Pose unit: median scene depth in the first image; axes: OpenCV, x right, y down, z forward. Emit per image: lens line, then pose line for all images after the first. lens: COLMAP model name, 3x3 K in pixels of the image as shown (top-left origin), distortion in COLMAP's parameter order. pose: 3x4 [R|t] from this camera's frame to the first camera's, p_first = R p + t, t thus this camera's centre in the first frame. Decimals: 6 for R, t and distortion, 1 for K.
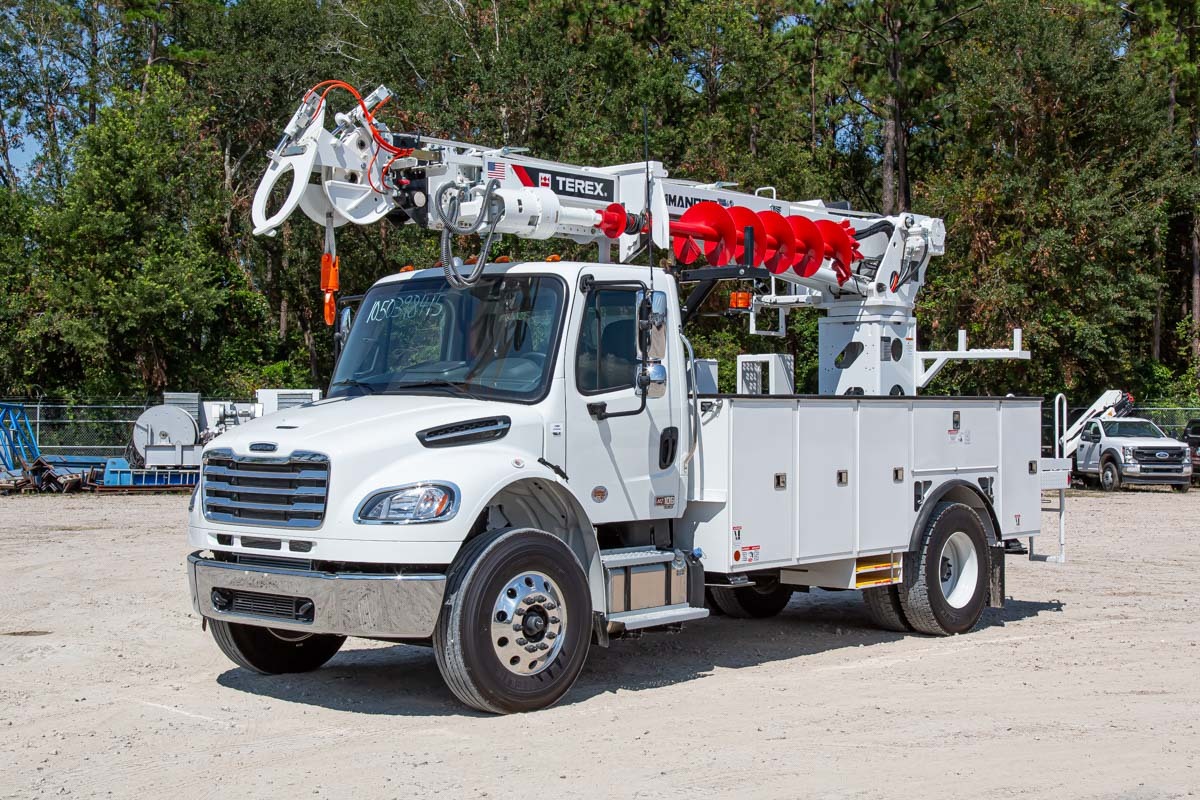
lens RADIAL K [[1595.3, 0, 600.0], [0, 1595.3, 400.0], [0, 0, 1]] dist [-0.128816, -0.001563]
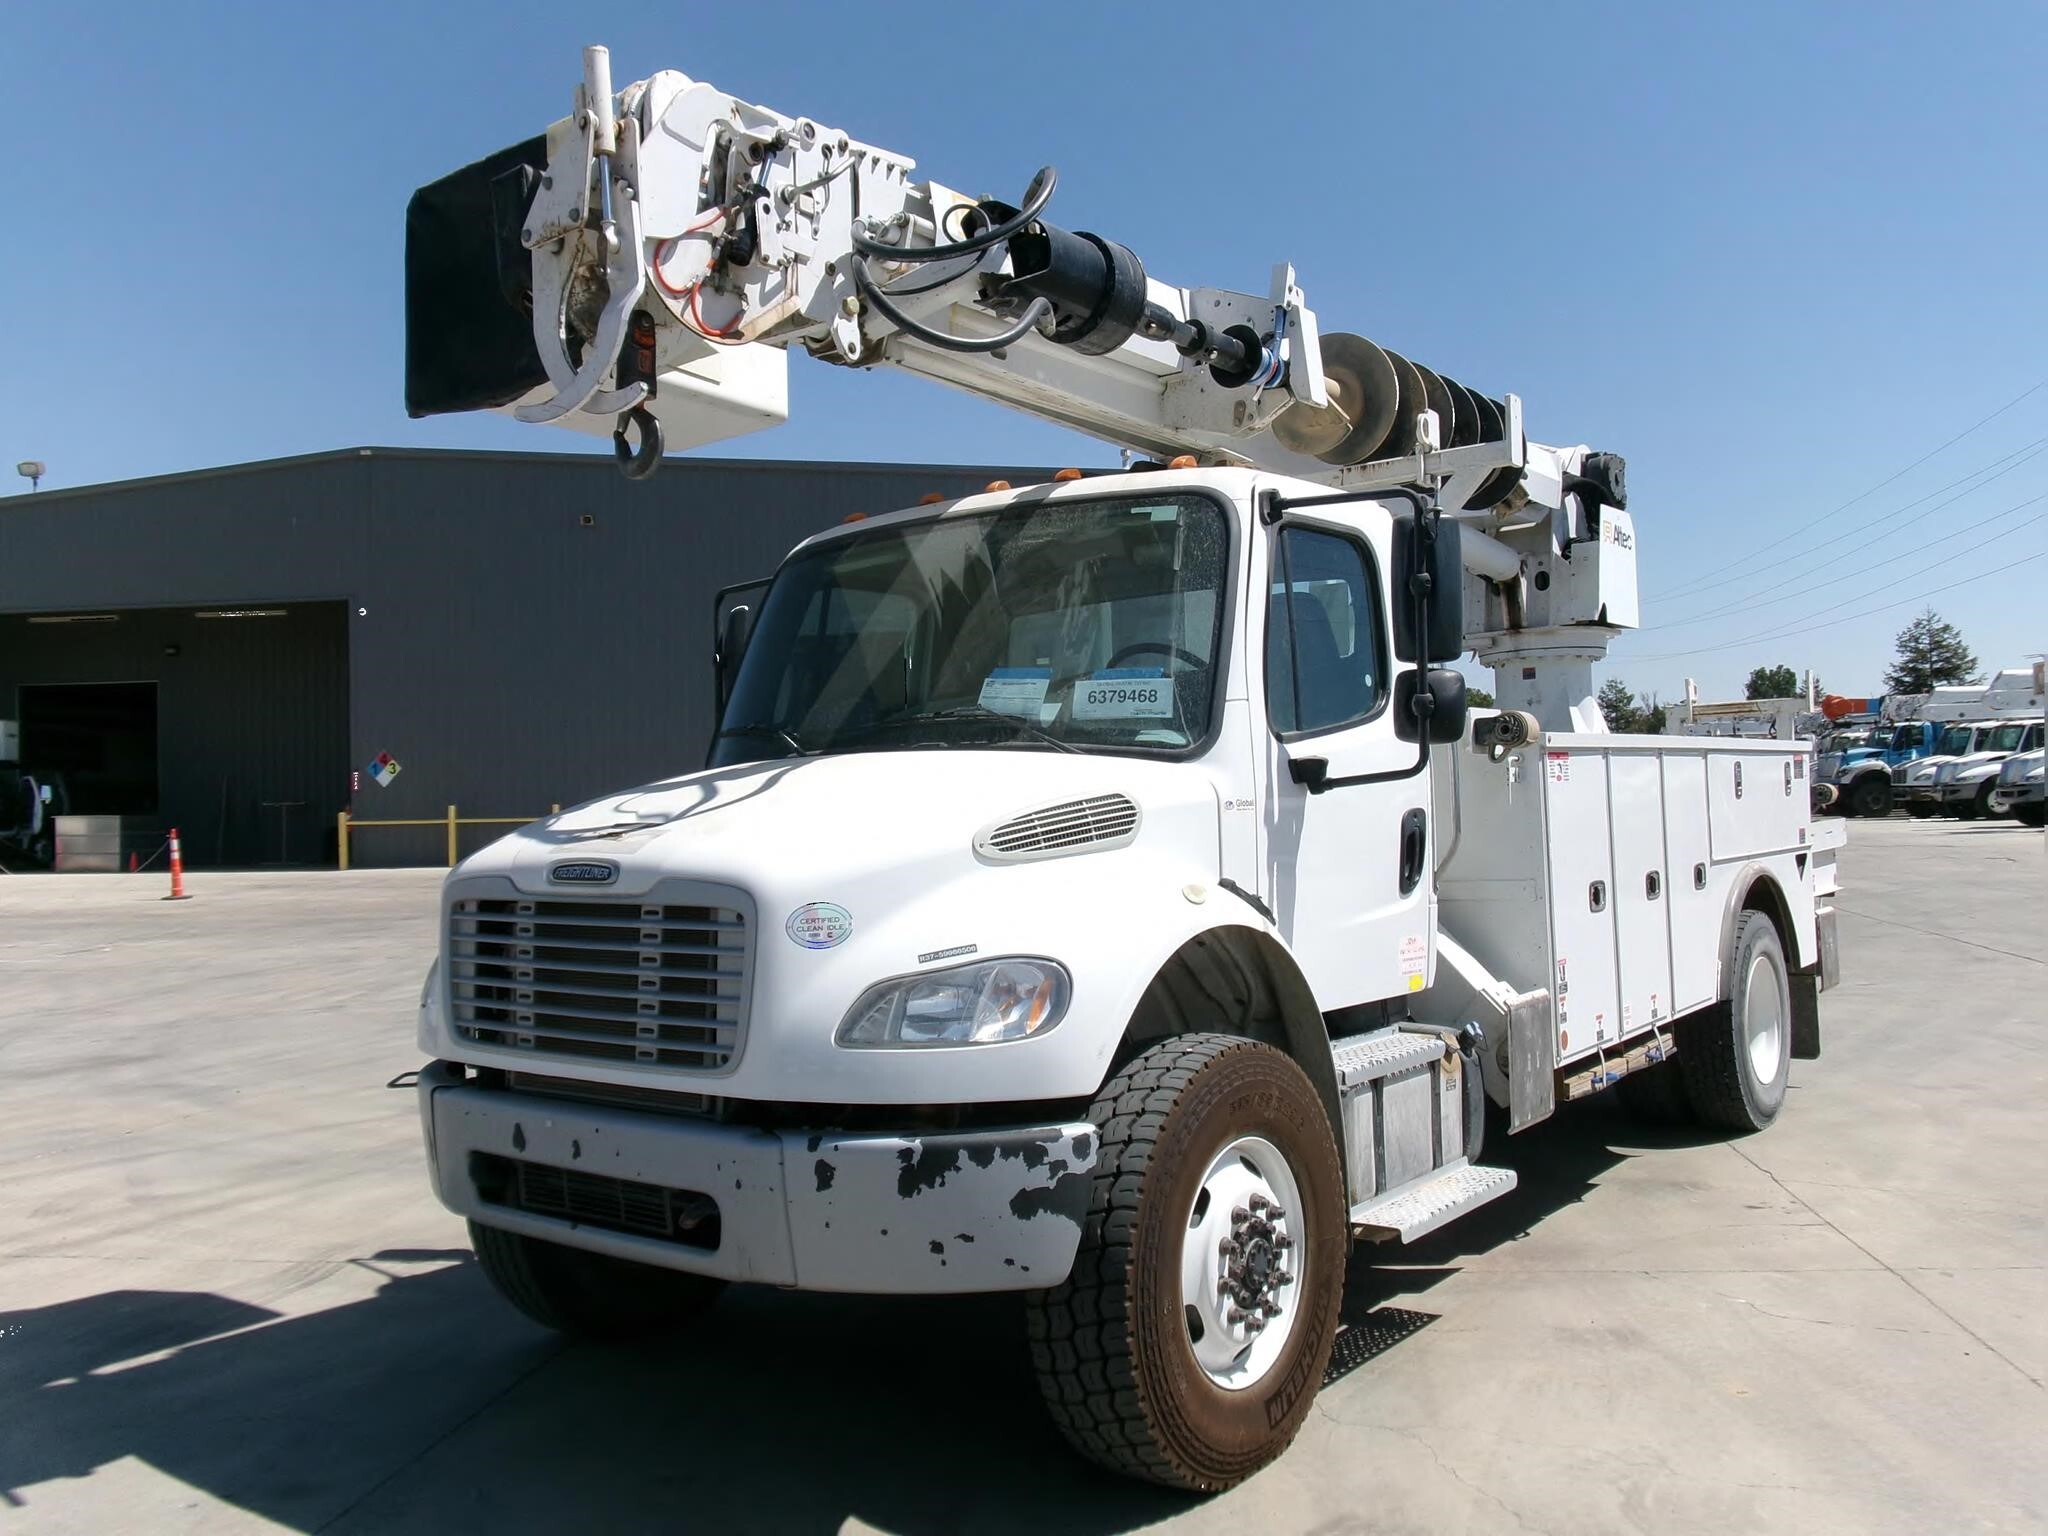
lens RADIAL K [[1655.6, 0, 1024.0], [0, 1655.6, 768.0], [0, 0, 1]] dist [0.003135, -0.001048]
pose [[0.995763, -0.021655, 0.089375, -0.122787], [0.023267, 0.999584, -0.017038, 0.010662], [-0.088968, 0.019045, 0.995852, 0.492076]]
